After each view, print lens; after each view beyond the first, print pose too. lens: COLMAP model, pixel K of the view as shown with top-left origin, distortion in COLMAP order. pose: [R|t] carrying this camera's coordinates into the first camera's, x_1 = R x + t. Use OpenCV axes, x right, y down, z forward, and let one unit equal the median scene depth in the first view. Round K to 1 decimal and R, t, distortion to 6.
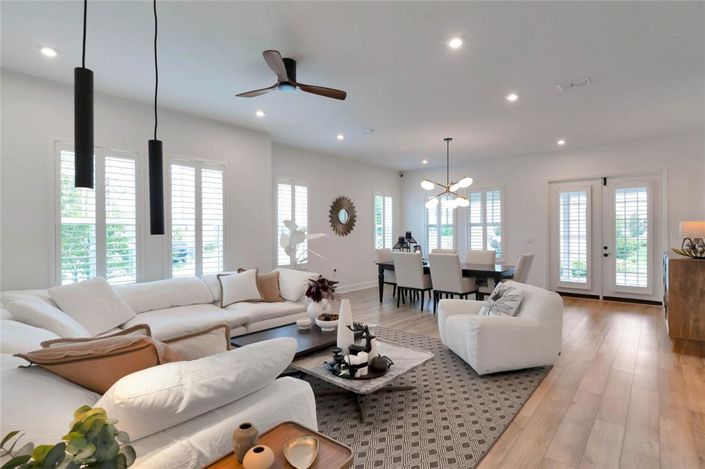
lens RADIAL K [[355.1, 0, 358.0], [0, 355.1, 231.8], [0, 0, 1]] dist [-0.005607, -0.000322]
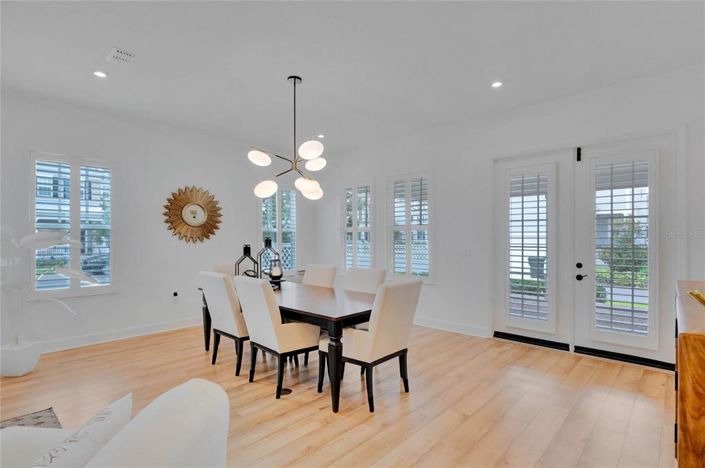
lens RADIAL K [[355.1, 0, 346.8], [0, 355.1, 238.5], [0, 0, 1]] dist [-0.005607, -0.000322]
pose [[0.999046, 0.003647, -0.043507, 0.313026], [-0.003493, 0.999987, 0.003611, -0.001209], [0.043520, -0.003456, 0.999047, 0.362046]]
